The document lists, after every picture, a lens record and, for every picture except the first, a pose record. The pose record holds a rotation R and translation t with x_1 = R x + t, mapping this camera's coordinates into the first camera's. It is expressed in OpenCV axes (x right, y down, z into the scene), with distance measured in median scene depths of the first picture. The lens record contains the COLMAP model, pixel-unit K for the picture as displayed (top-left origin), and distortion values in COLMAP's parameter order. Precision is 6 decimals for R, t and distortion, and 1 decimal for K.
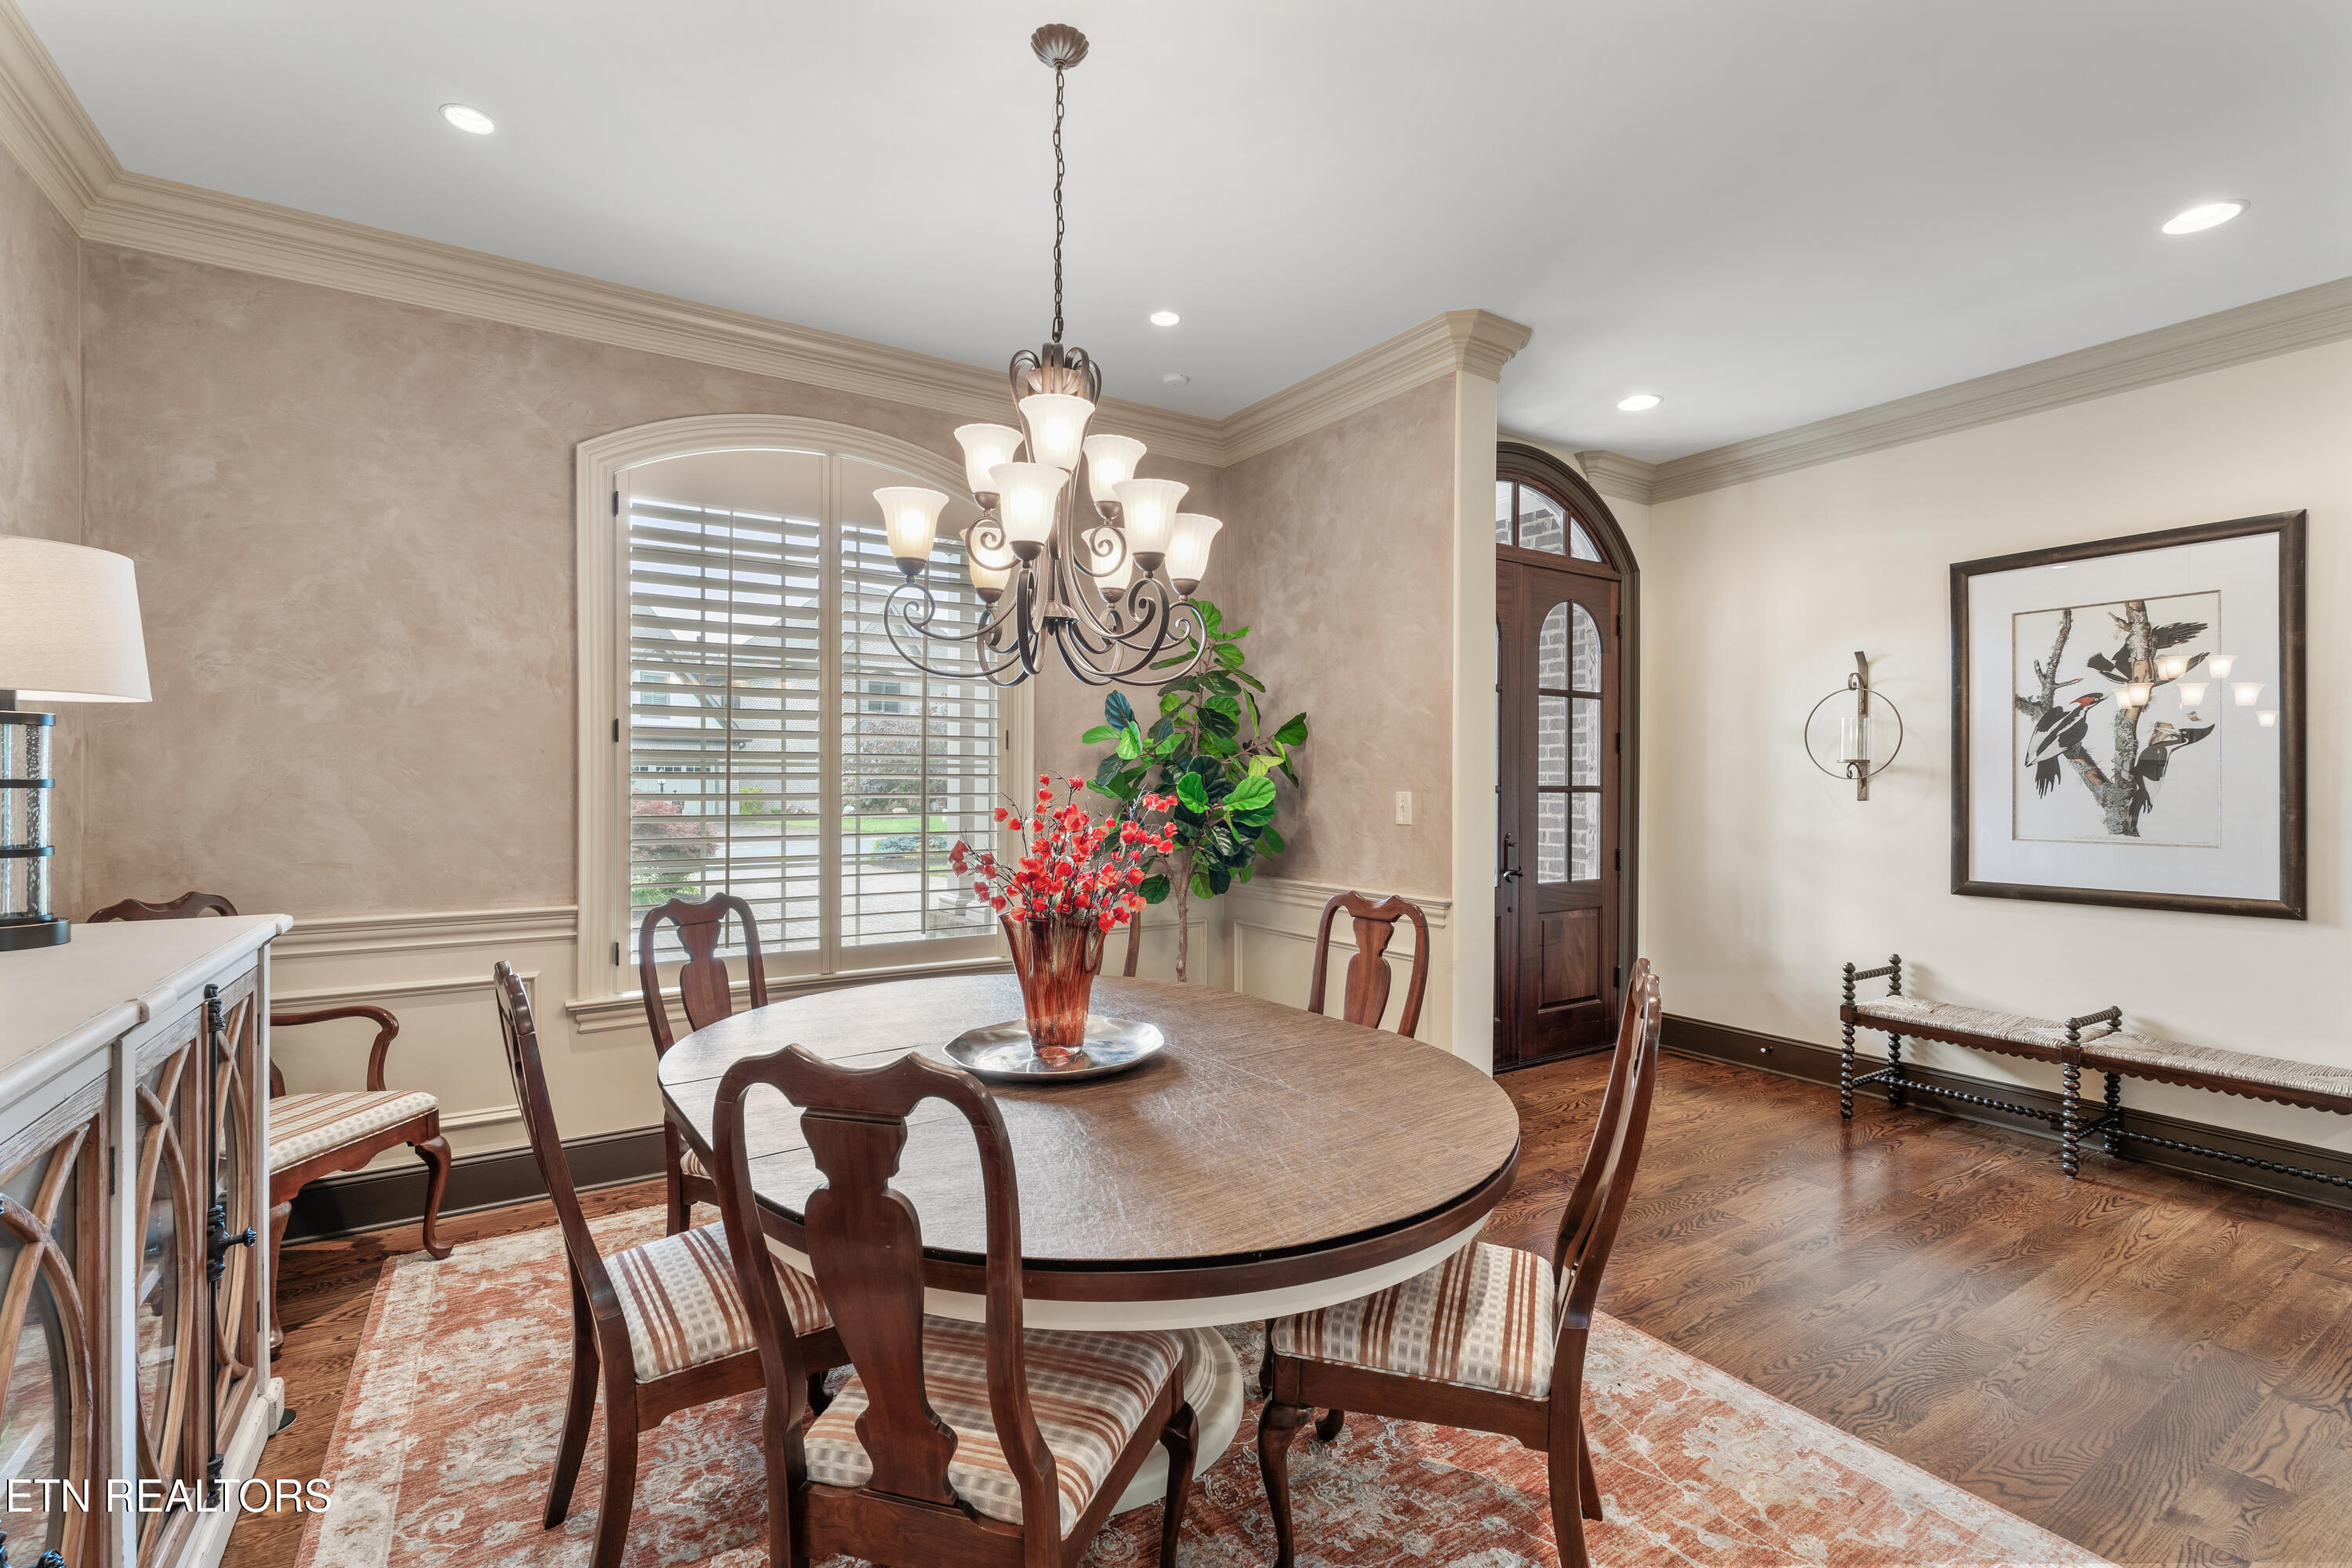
lens RADIAL K [[1039.6, 0, 1170.0], [0, 1039.6, 789.4], [0, 0, 1]] dist [-0.005194, 0.000399]
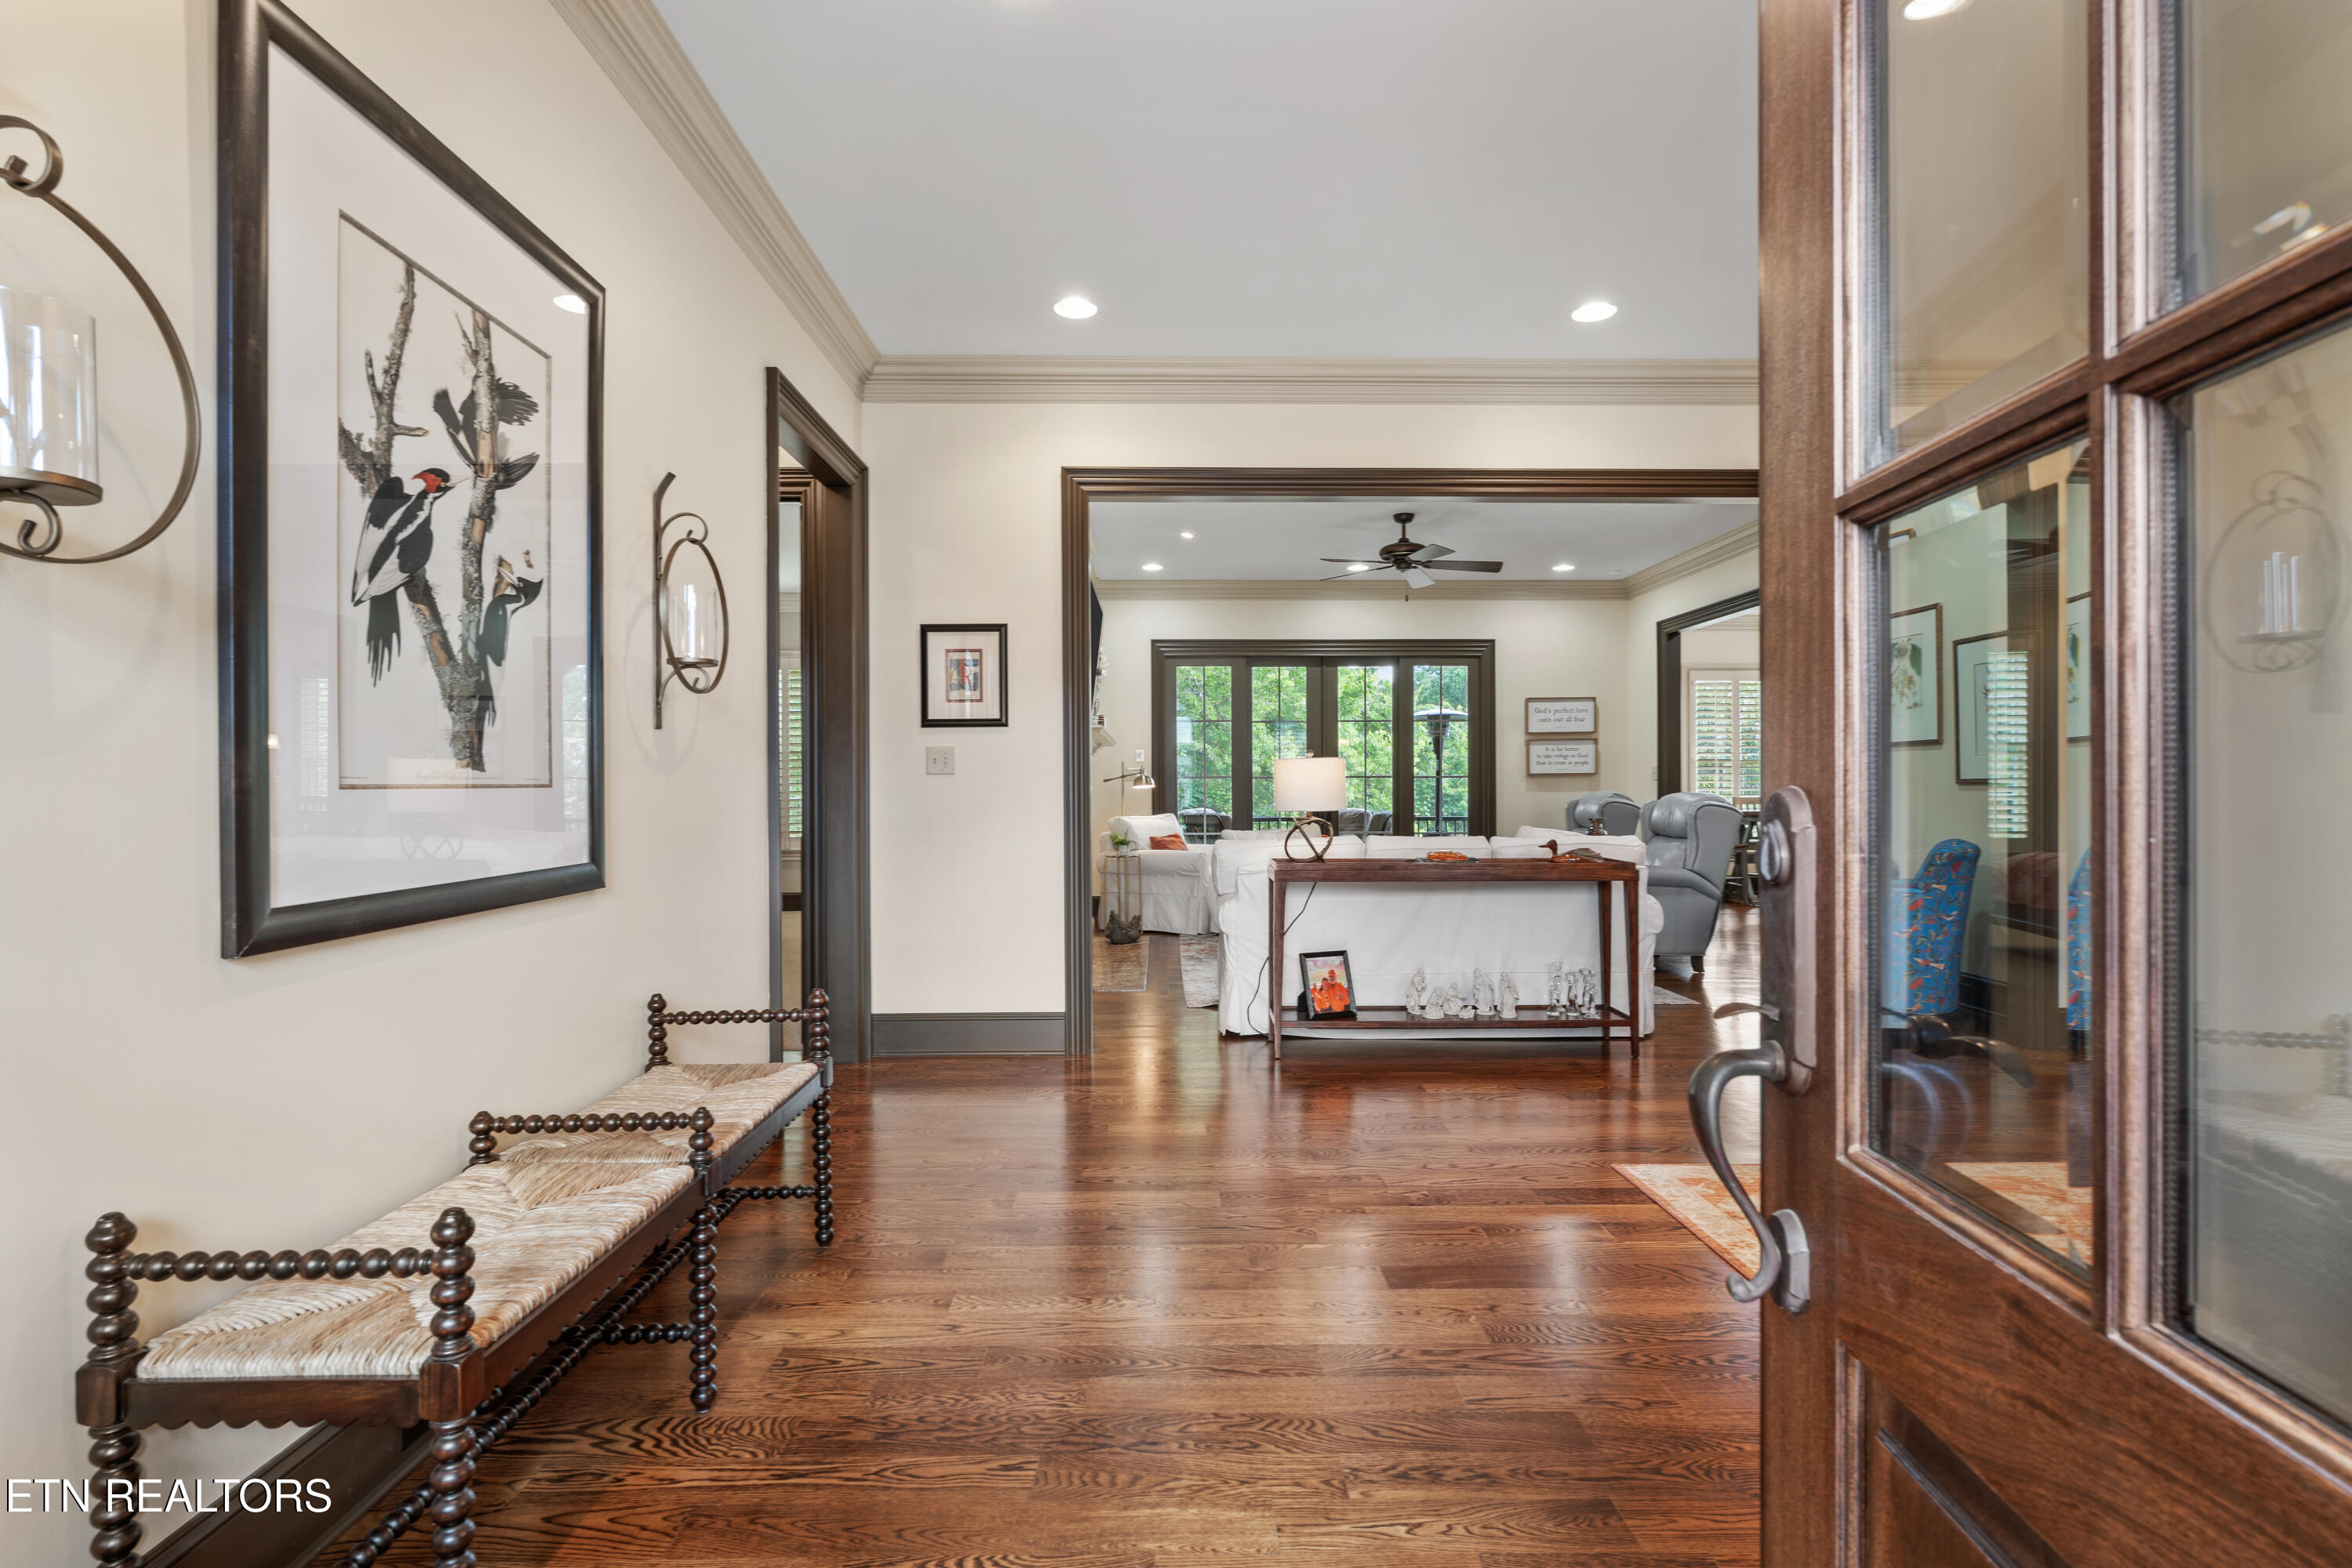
lens RADIAL K [[1093.5, 0, 1172.6], [0, 1093.5, 782.6], [0, 0, 1]] dist [0.002470, -0.000191]
pose [[-0.845758, -0.005041, 0.533543, 0.338013], [-0.000449, 0.999962, 0.008737, 0.045130], [-0.533567, 0.007150, -0.845728, 1.232084]]
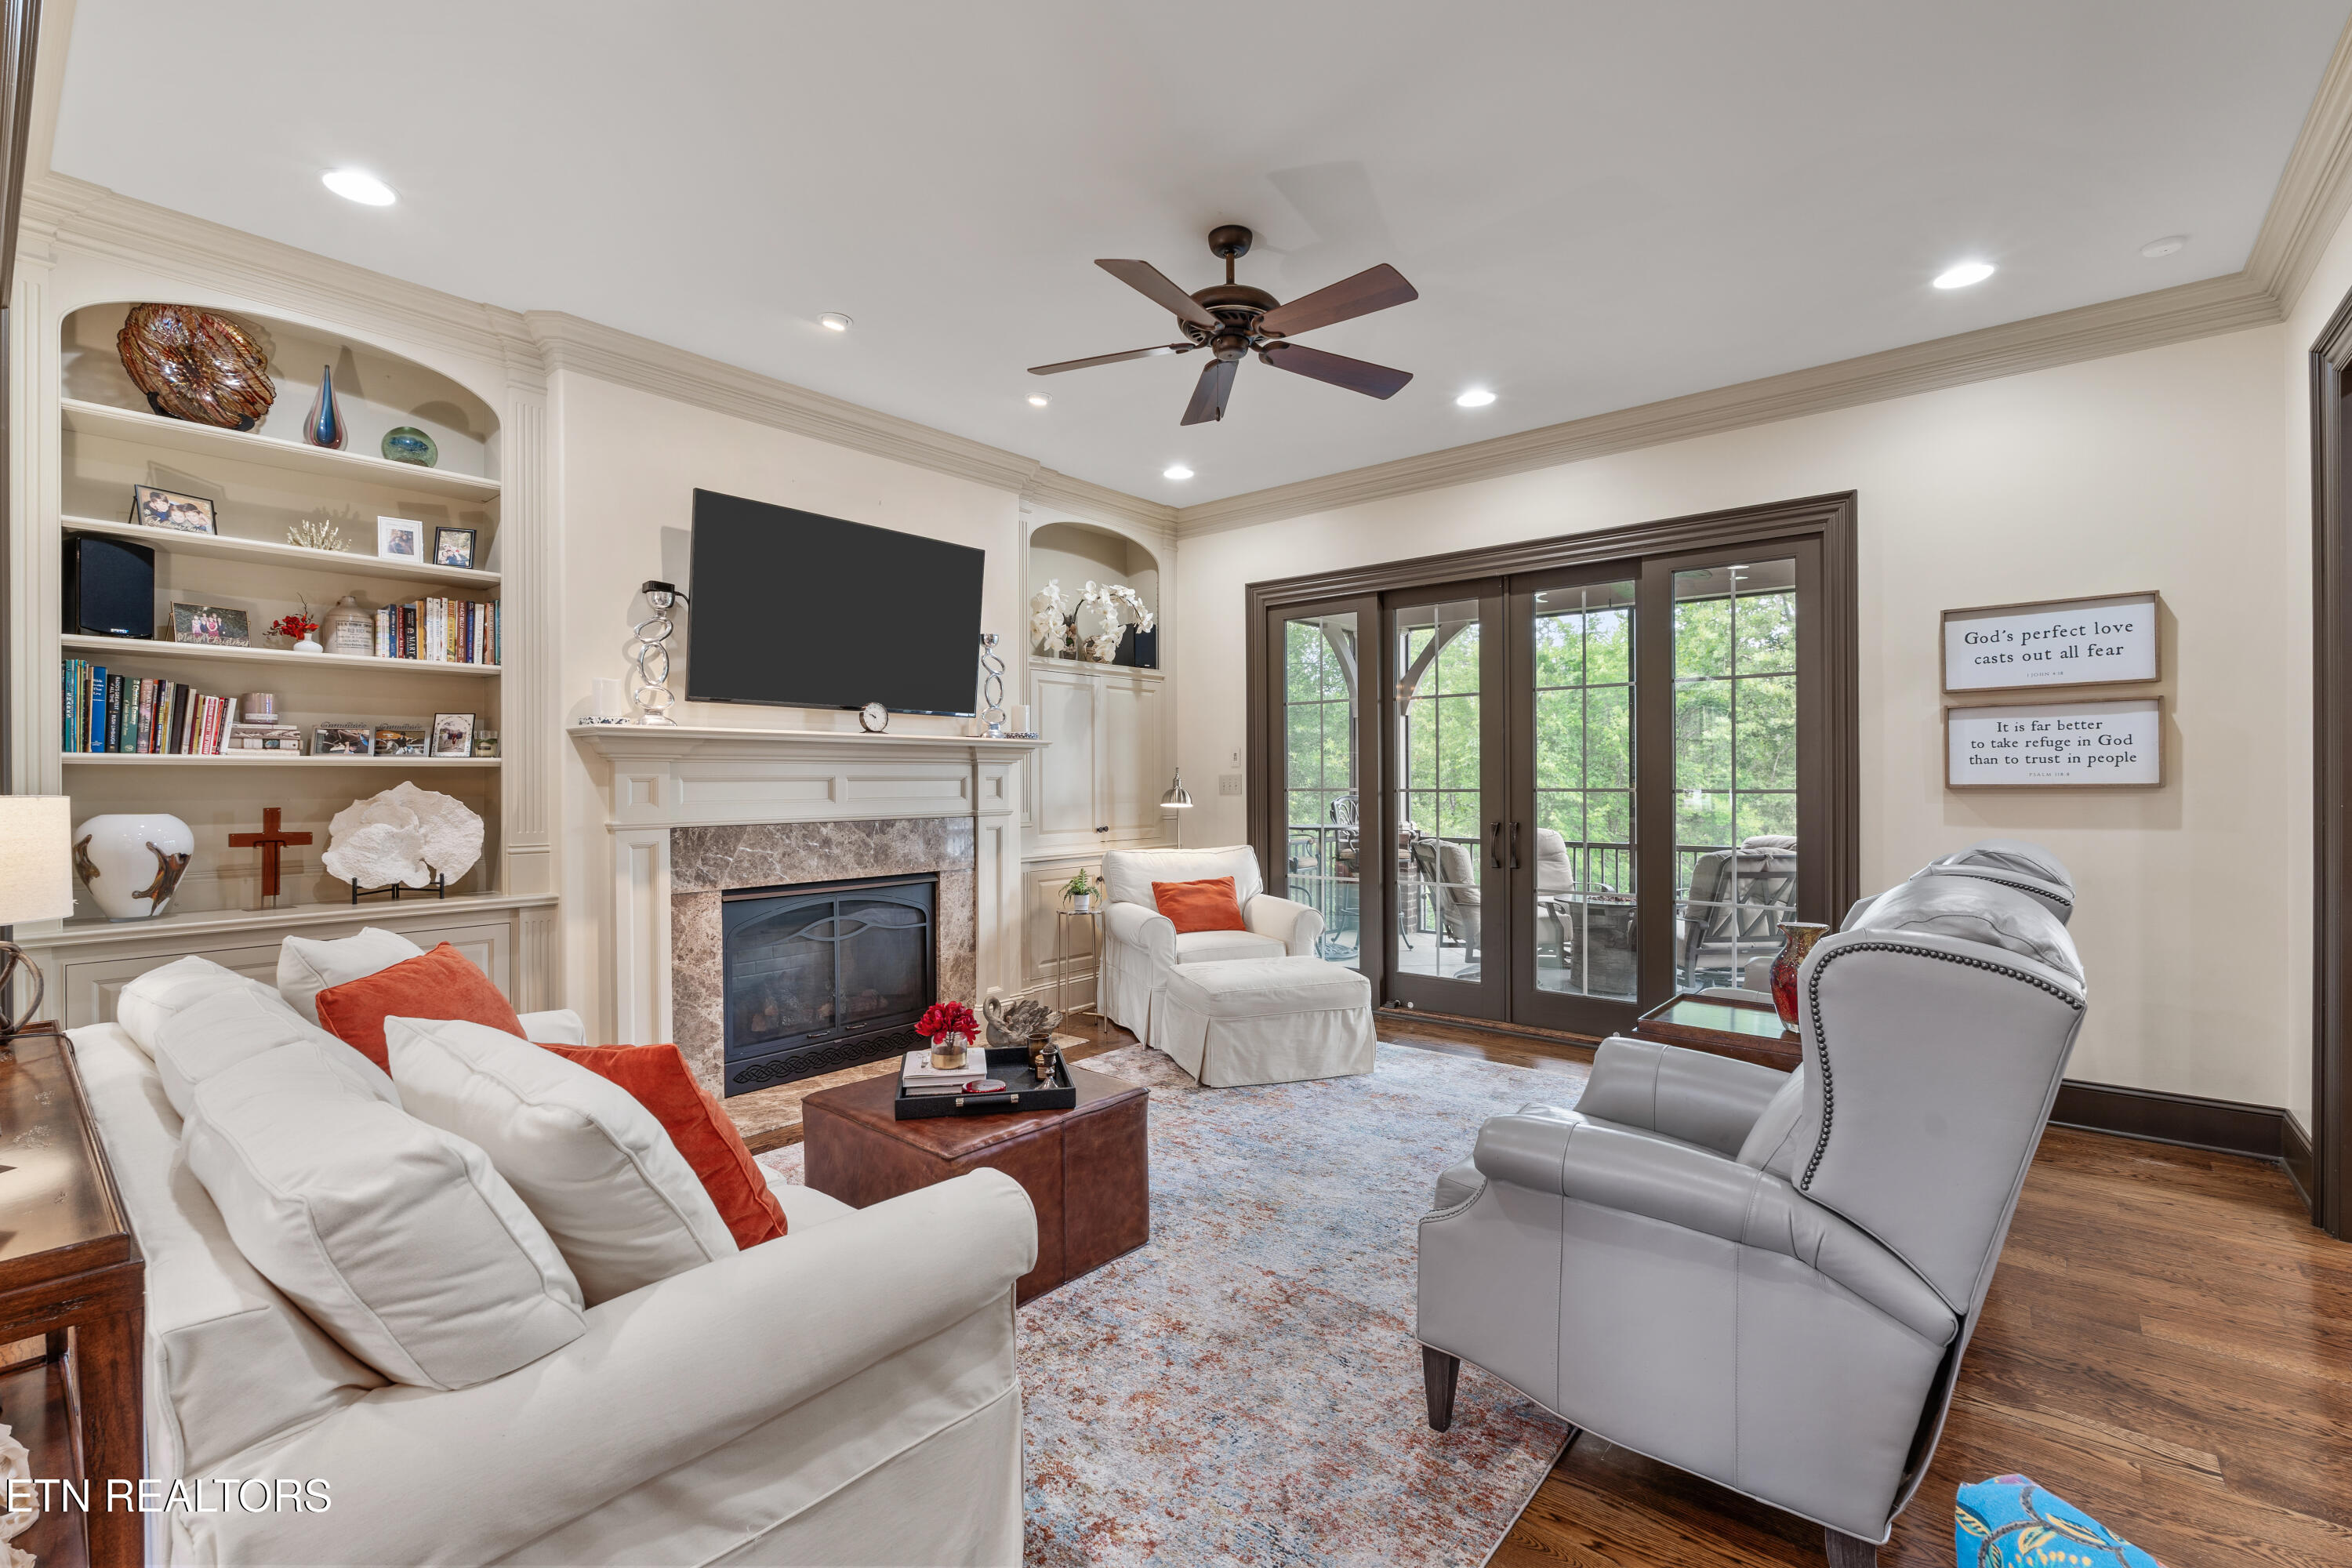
lens RADIAL K [[1039.6, 0, 1175.0], [0, 1039.6, 779.1], [0, 0, 1]] dist [-0.005194, 0.000399]
pose [[-0.304123, -0.002423, 0.952630, 0.237650], [0.012949, 0.999894, 0.006678, 0.022771], [-0.952545, 0.014366, -0.304059, -0.281075]]
